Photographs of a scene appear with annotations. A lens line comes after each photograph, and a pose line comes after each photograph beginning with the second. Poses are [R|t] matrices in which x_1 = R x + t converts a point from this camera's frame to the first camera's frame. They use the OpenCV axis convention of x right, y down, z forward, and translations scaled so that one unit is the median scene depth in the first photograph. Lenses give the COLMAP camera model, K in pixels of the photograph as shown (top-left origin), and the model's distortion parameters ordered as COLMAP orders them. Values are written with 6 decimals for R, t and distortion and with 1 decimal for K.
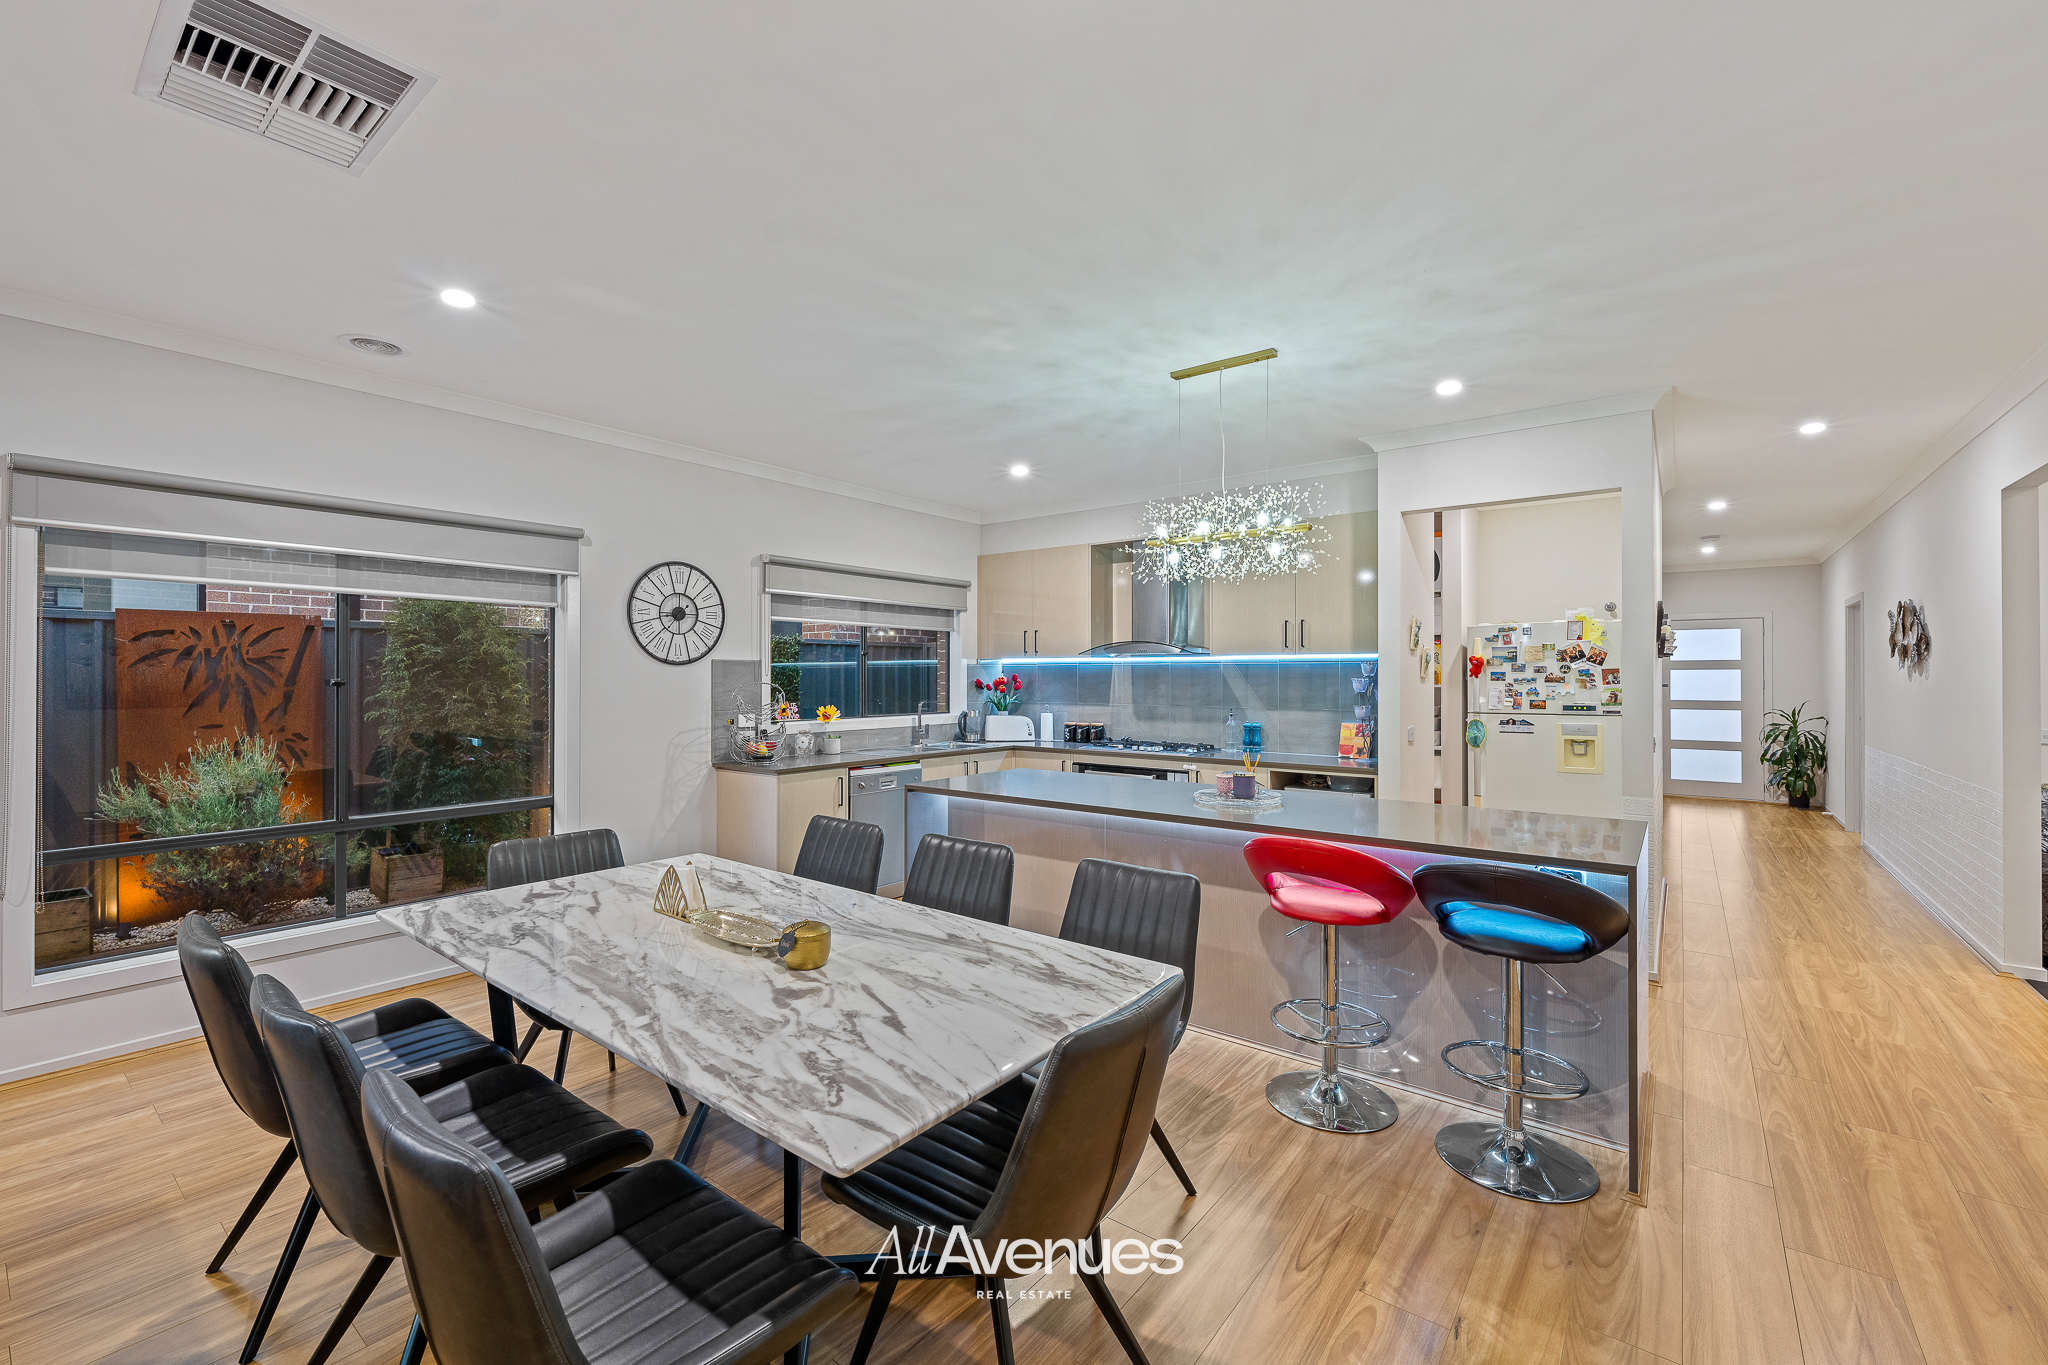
lens RADIAL K [[838.6, 0, 1034.2], [0, 838.6, 672.8], [0, 0, 1]] dist [0.002014, -0.000462]
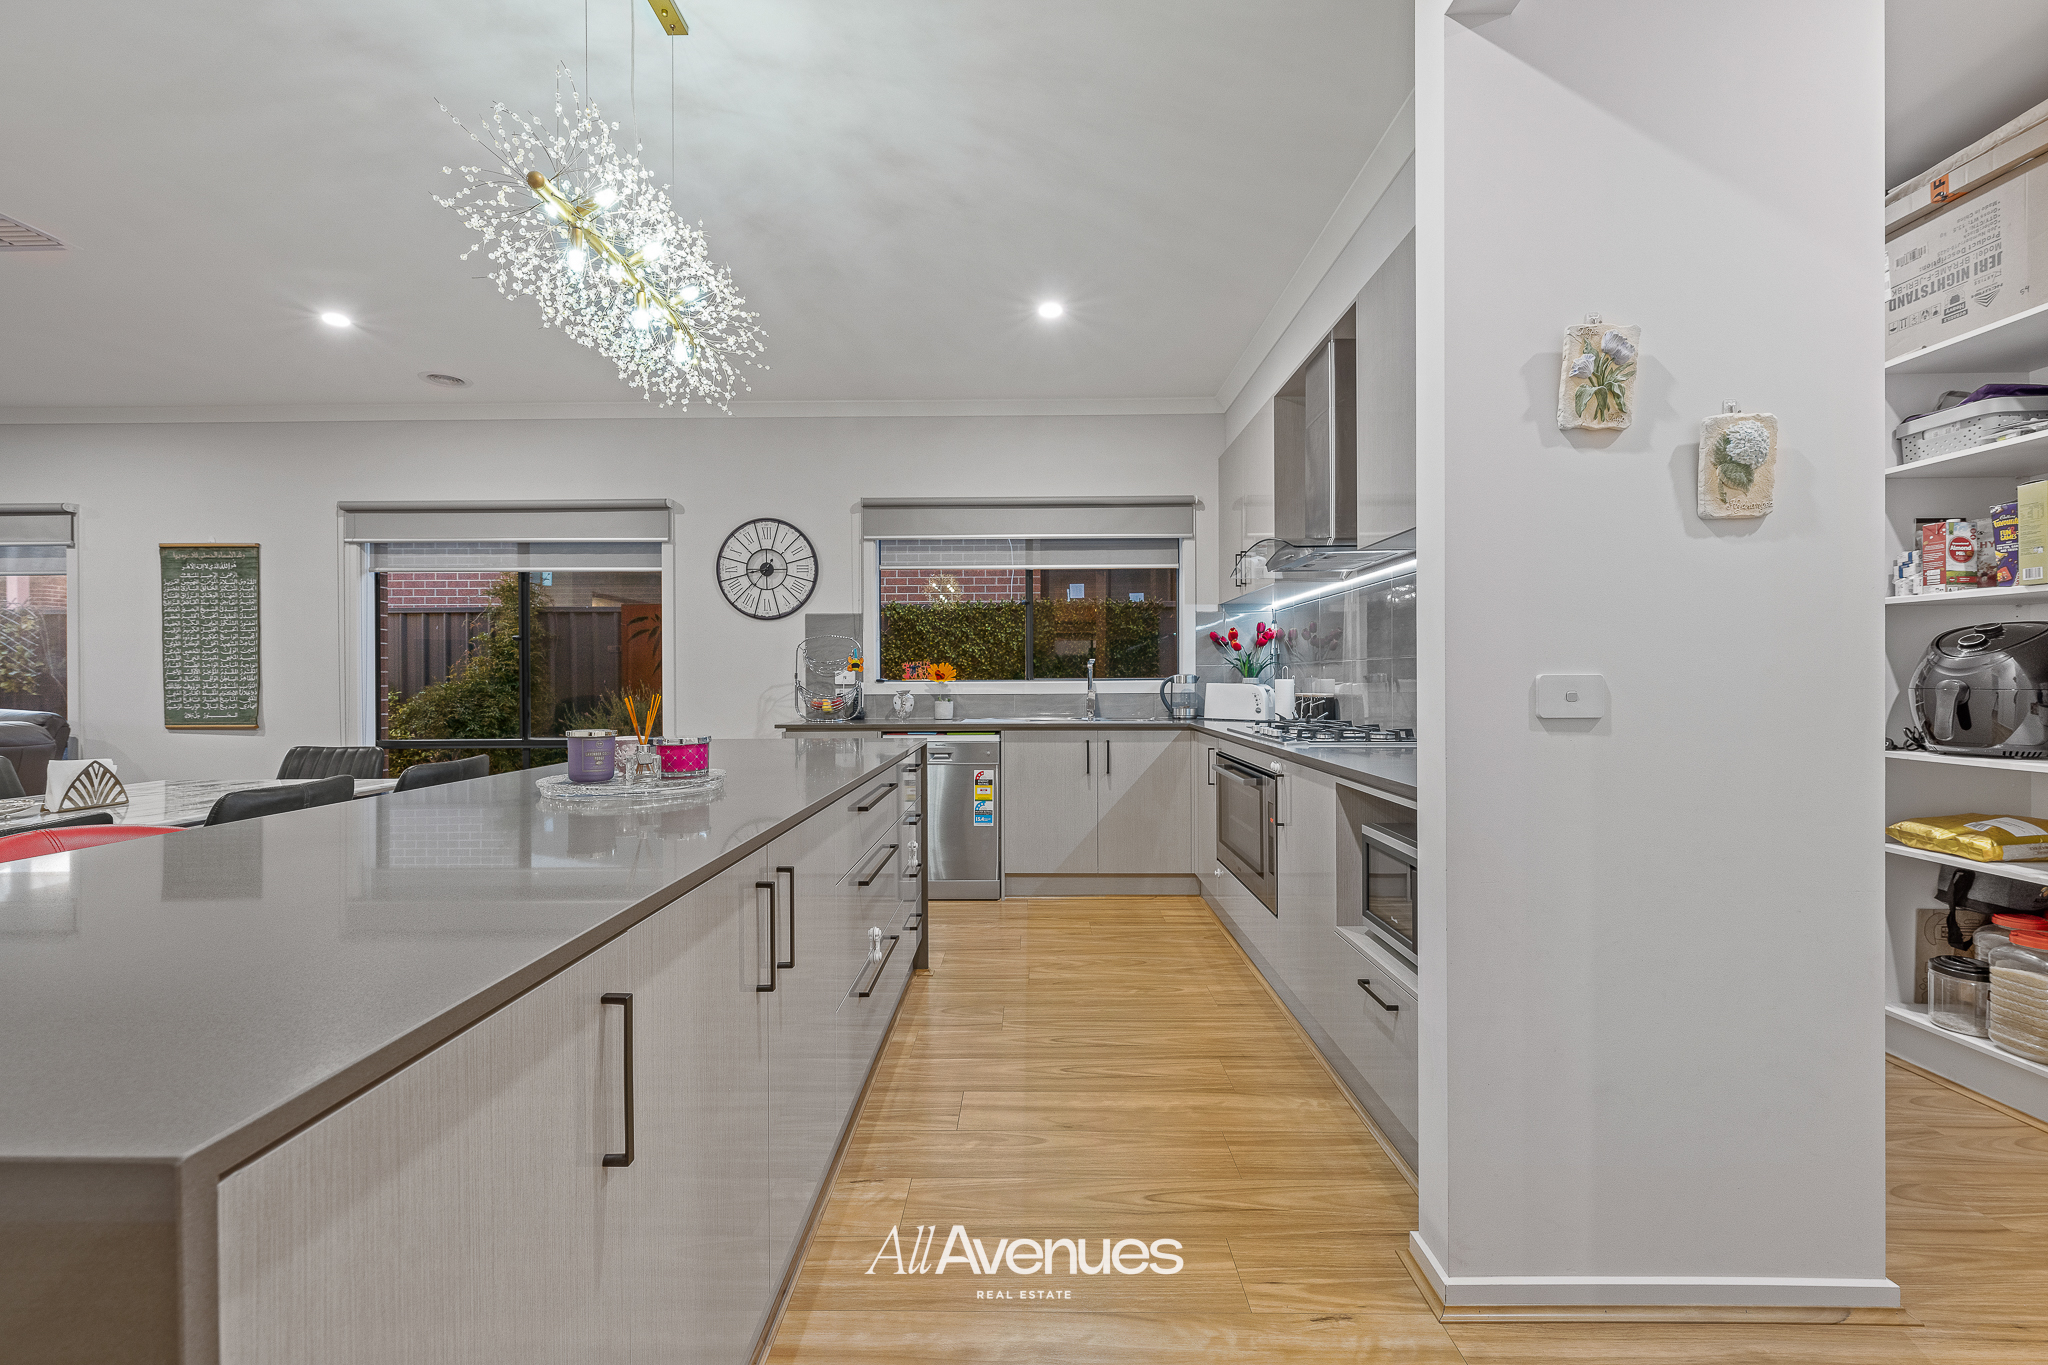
lens RADIAL K [[838.6, 0, 1025.0], [0, 838.6, 680.4], [0, 0, 1]] dist [0.002014, -0.000462]
pose [[0.603909, -0.001874, -0.797051, 0.670715], [0.007920, 0.999962, 0.003650, 0.073513], [0.797014, -0.008517, 0.603901, 0.746579]]
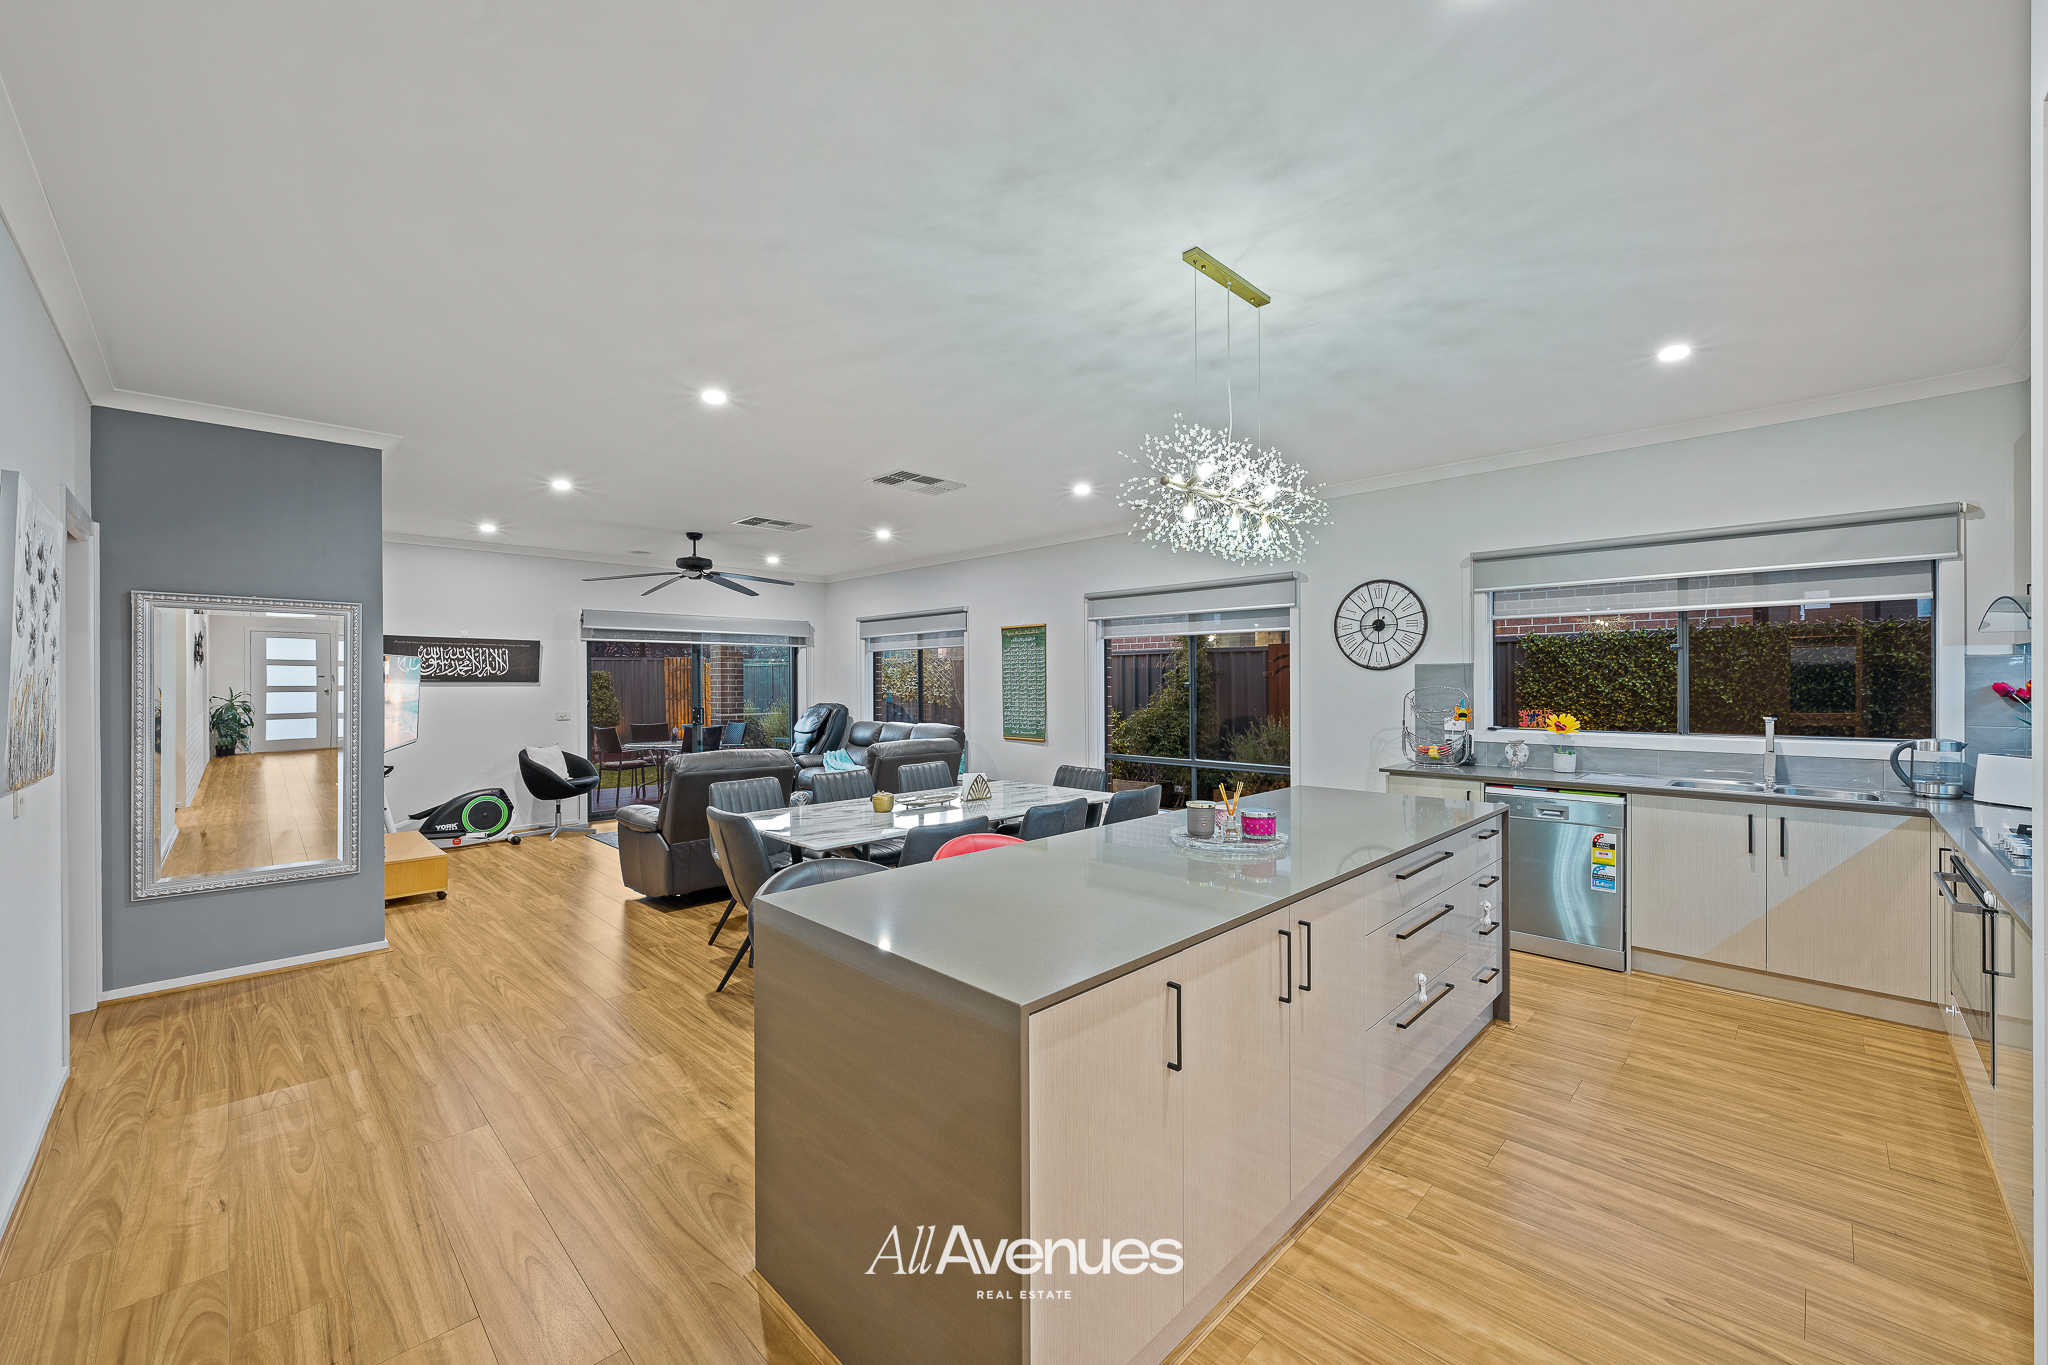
lens RADIAL K [[802.2, 0, 1020.9], [0, 802.2, 682.4], [0, 0, 1]] dist [0.000187, 0.000651]
pose [[-0.123672, 0.001044, -0.992323, 0.841615], [0.007858, 0.999969, 0.000073, 0.003828], [0.992292, -0.007788, -0.123677, 0.765941]]
